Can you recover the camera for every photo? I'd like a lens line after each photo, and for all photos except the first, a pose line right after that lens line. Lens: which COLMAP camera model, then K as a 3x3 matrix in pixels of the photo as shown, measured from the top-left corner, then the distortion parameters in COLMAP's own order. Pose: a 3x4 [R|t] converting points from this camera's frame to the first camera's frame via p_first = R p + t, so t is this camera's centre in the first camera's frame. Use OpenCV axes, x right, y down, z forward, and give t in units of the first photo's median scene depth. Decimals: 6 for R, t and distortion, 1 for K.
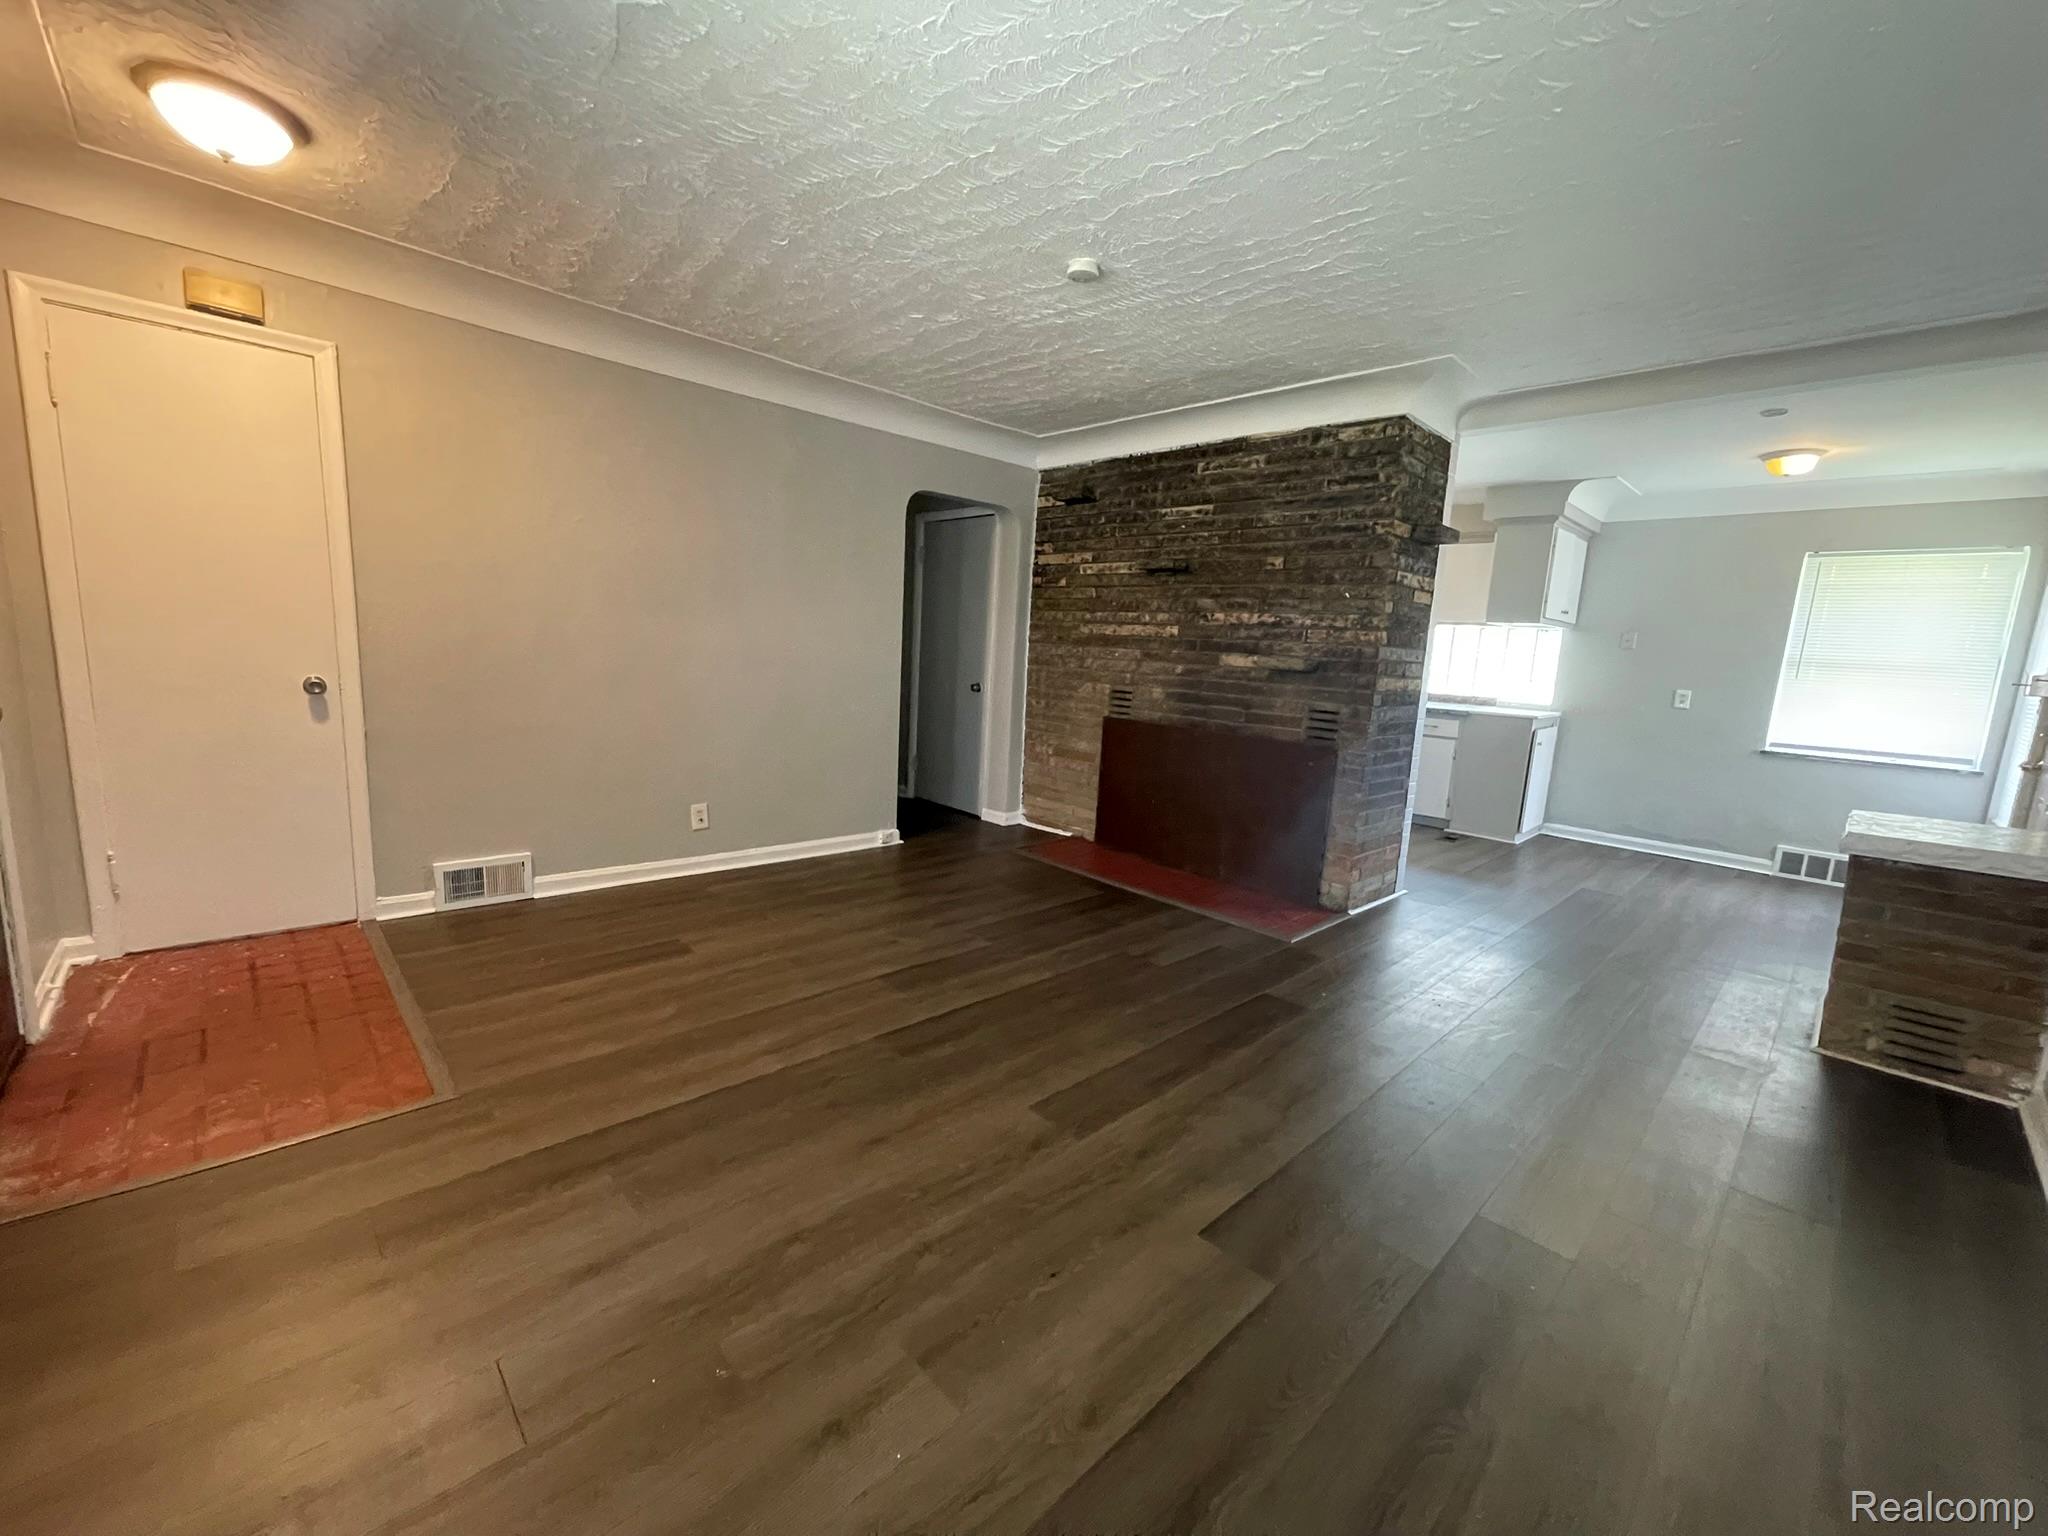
lens RADIAL K [[826.9, 0, 1015.4], [0, 826.9, 774.1], [0, 0, 1]] dist [-0.001306, 0.005259]
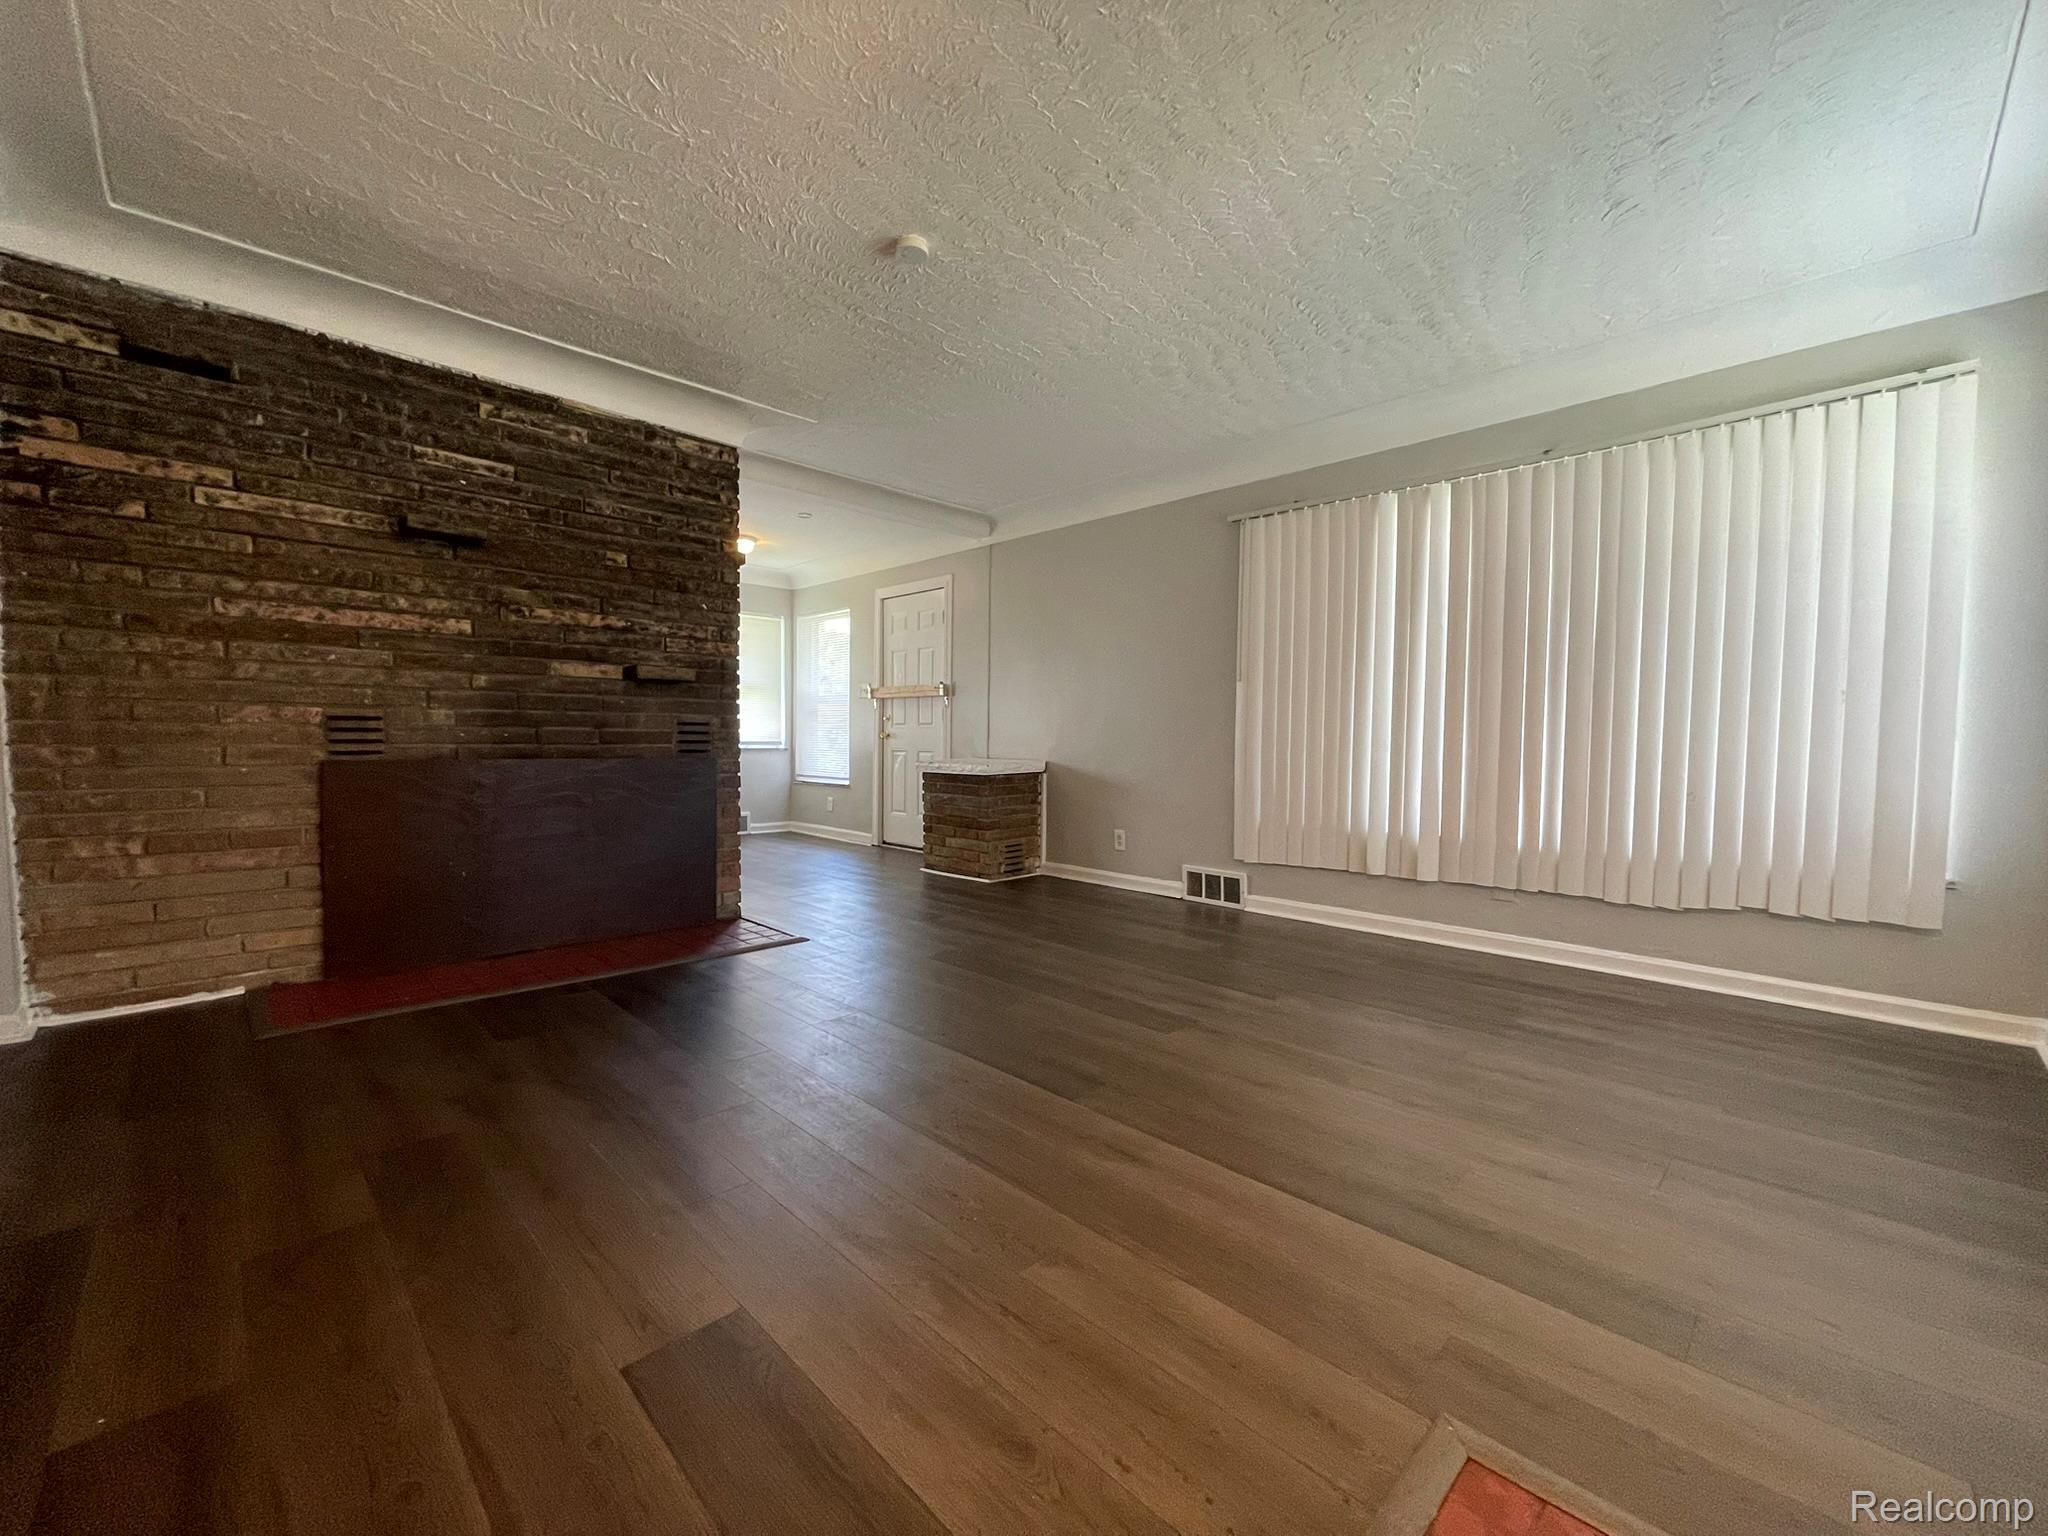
lens RADIAL K [[826.9, 0, 1015.4], [0, 826.9, 774.1], [0, 0, 1]] dist [-0.001306, 0.005259]
pose [[-0.010739, -0.095627, 0.995359, -0.558182], [0.148378, 0.984245, 0.096160, -0.050392], [-0.988872, 0.148722, 0.003619, 0.583385]]
